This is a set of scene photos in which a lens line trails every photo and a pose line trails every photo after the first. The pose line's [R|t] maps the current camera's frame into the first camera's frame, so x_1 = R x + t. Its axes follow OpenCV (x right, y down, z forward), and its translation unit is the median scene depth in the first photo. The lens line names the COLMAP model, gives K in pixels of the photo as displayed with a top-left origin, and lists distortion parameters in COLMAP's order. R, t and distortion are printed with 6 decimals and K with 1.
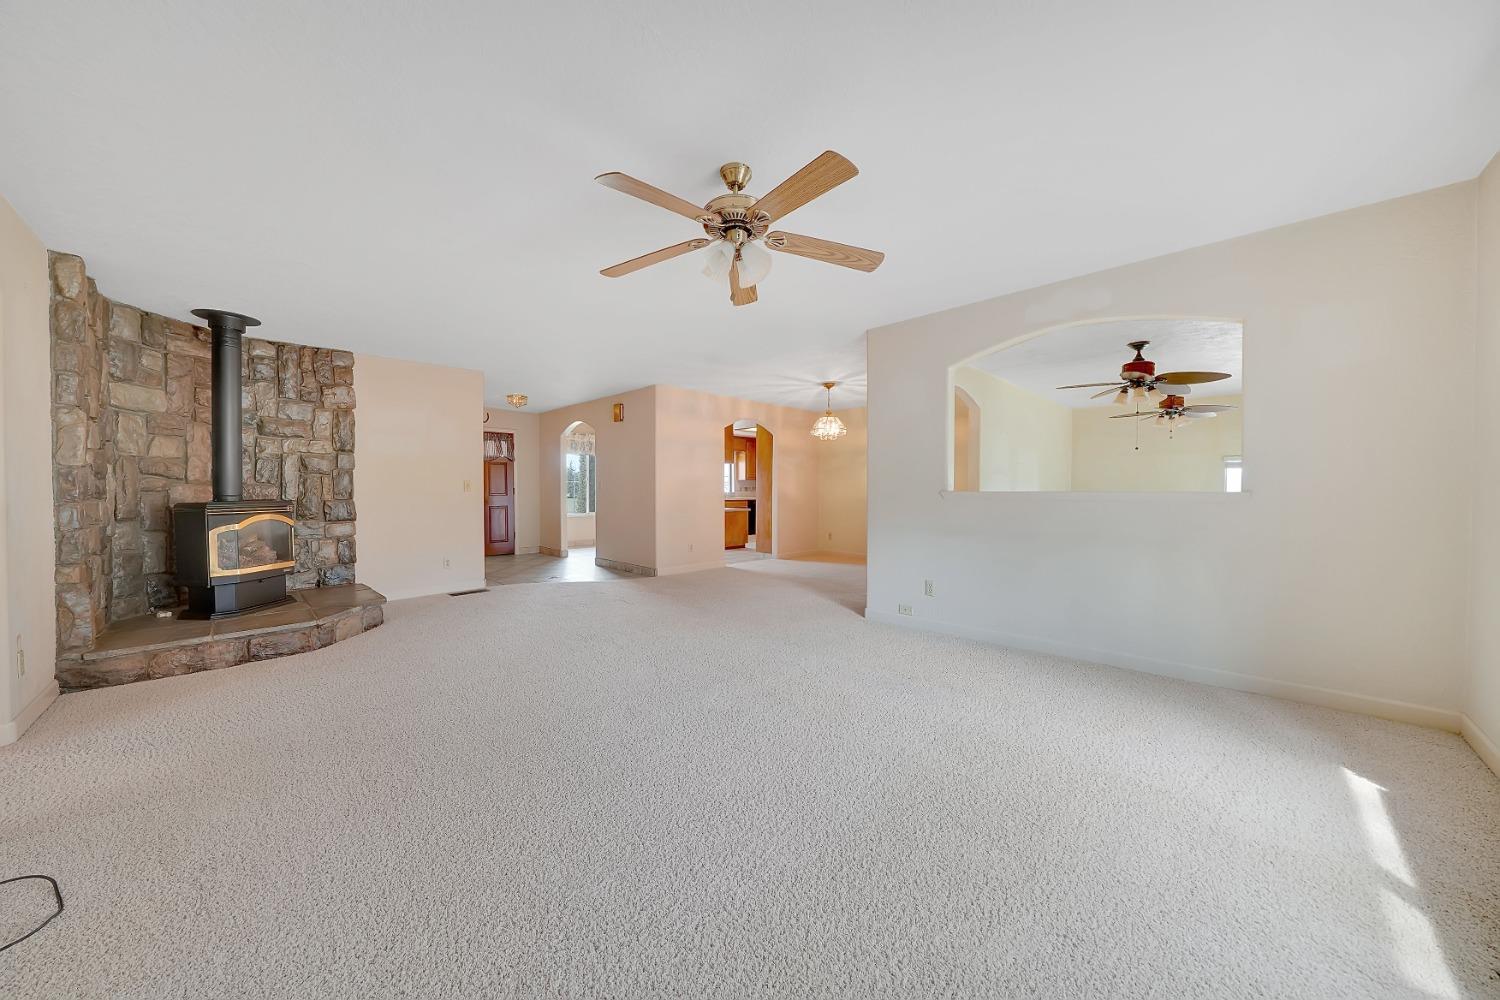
lens RADIAL K [[530.0, 0, 751.5], [0, 530.0, 495.0], [0, 0, 1]] dist [-0.026030, 0.005209]
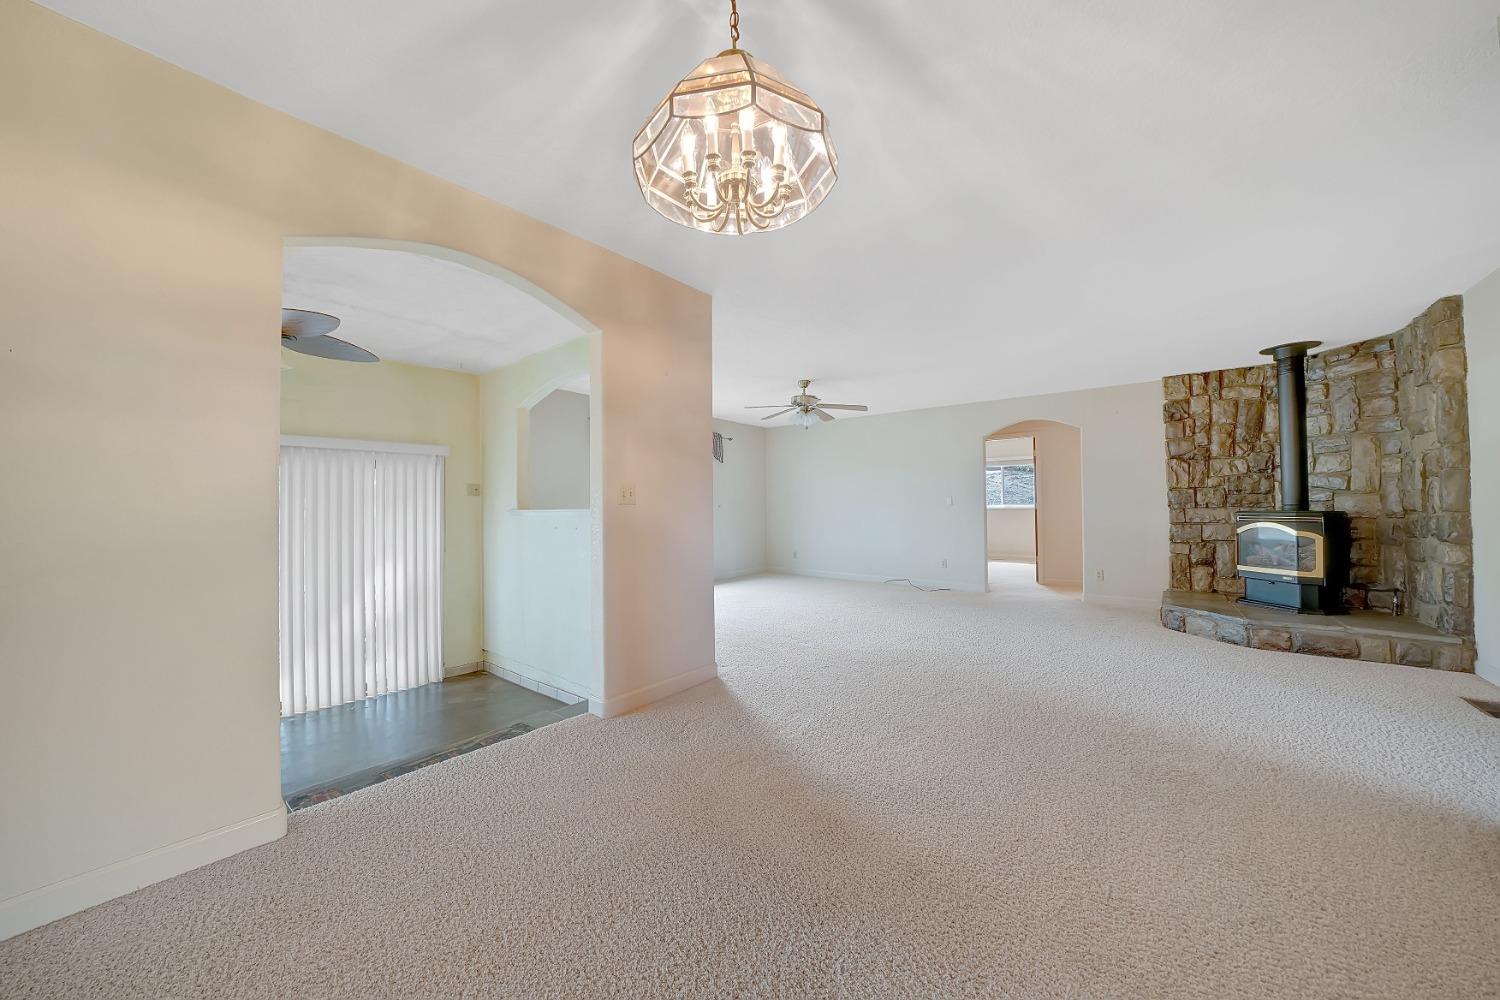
lens RADIAL K [[527.7, 0, 750.0], [0, 527.7, 500.0], [0, 0, 1]] dist [-0.026326, 0.005335]
pose [[-0.991112, 0.006278, -0.132883, 0.262995], [0.006888, 0.999968, -0.004127, -0.011382], [0.132853, -0.005005, -0.991123, 1.651452]]
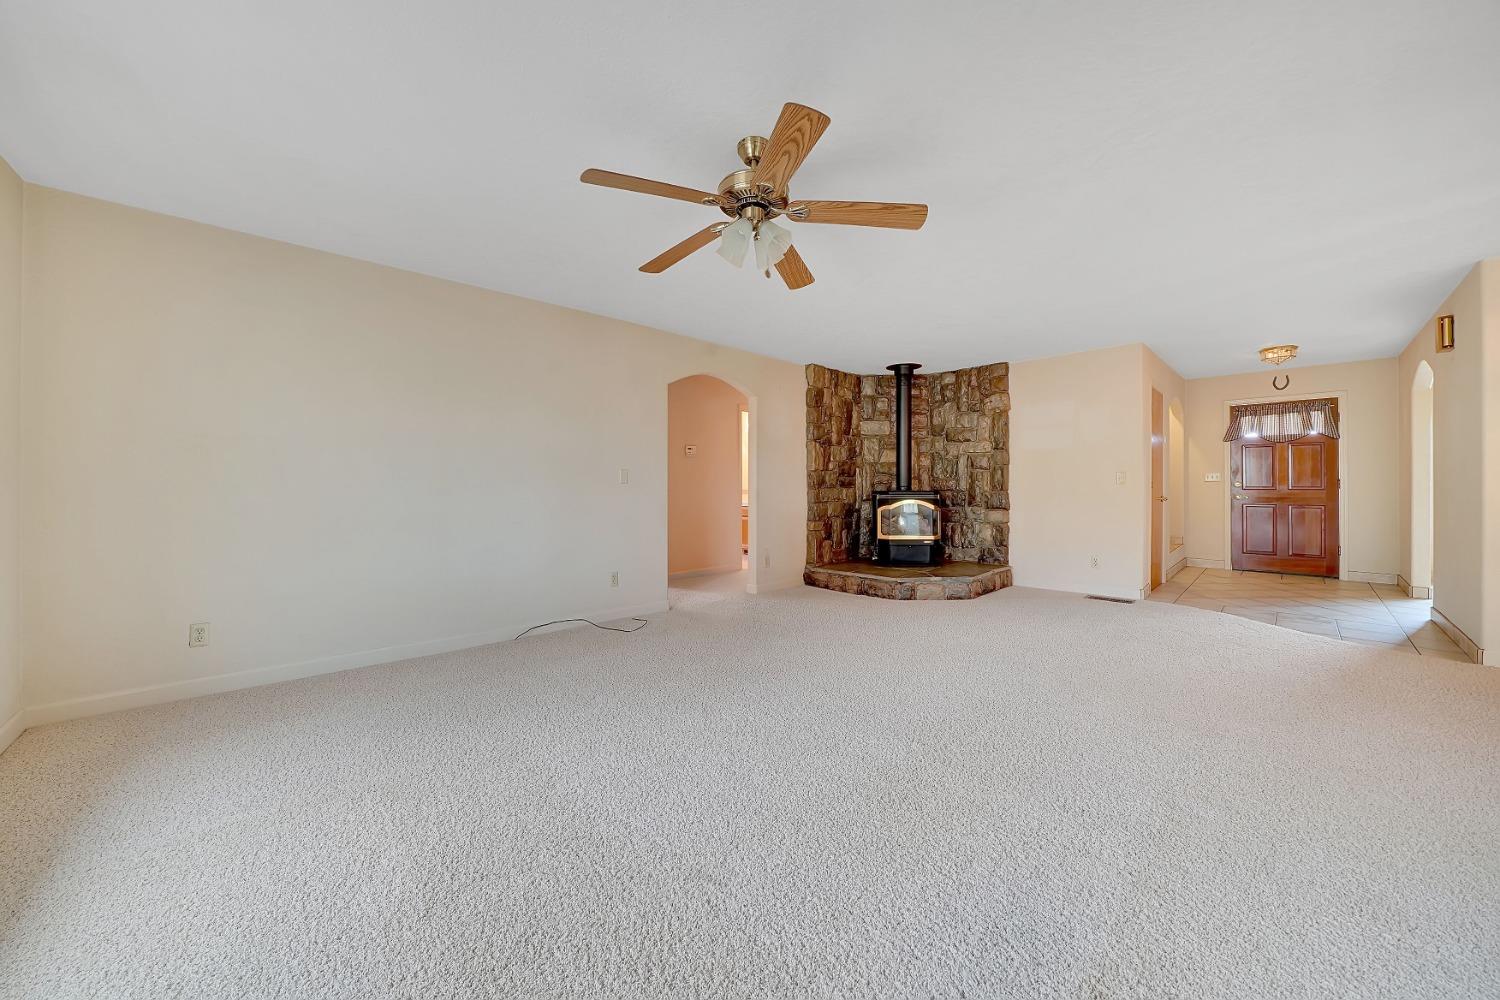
lens RADIAL K [[530.0, 0, 751.5], [0, 530.0, 495.0], [0, 0, 1]] dist [-0.026030, 0.005209]
pose [[-0.030889, 0.018560, -0.999350, 0.434936], [-0.007333, 0.999796, 0.018795, 0.000132], [0.999496, 0.007909, -0.030746, 0.518278]]
